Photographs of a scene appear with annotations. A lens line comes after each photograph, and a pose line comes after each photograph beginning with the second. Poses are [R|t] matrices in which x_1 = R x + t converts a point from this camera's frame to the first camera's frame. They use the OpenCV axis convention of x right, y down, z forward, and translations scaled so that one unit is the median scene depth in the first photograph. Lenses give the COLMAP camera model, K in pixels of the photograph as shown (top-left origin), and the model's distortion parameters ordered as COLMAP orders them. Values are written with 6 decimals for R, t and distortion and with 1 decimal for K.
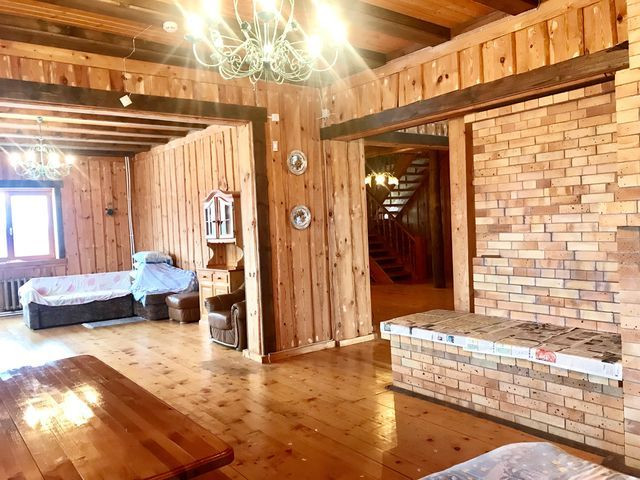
lens RADIAL K [[518.8, 0, 321.1], [0, 518.8, 239.6], [0, 0, 1]] dist [0.011966, -0.019554]
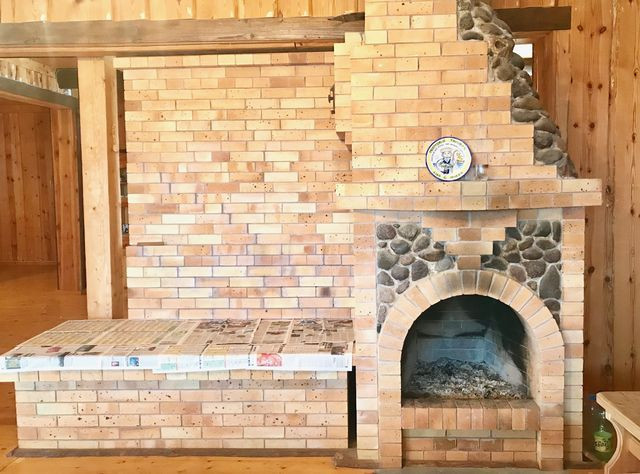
lens RADIAL K [[547.9, 0, 336.6], [0, 547.9, 222.6], [0, 0, 1]] dist [0.038545, -0.030564]
pose [[0.639635, -0.021184, 0.768387, -0.153827], [0.009703, 0.999763, 0.019486, -0.015275], [-0.768618, -0.005008, 0.639689, 0.282065]]
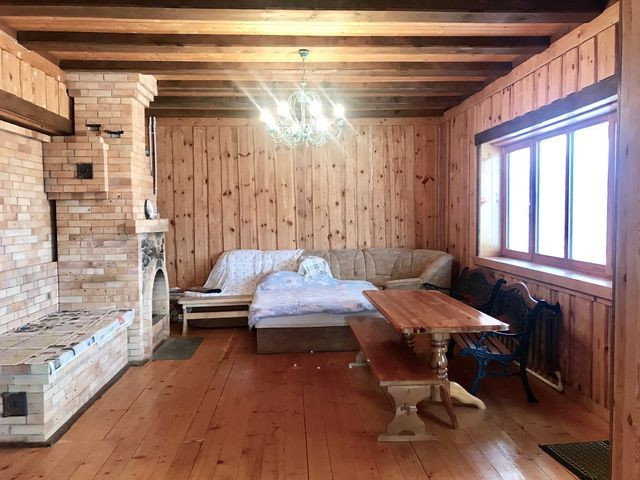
lens RADIAL K [[518.8, 0, 320.0], [0, 518.8, 239.9], [0, 0, 1]] dist [0.011966, -0.019554]
pose [[-0.823653, 0.027801, 0.566413, -0.739508], [0.070818, 0.996021, 0.054094, -0.039239], [-0.562655, 0.084667, -0.822345, 1.564357]]
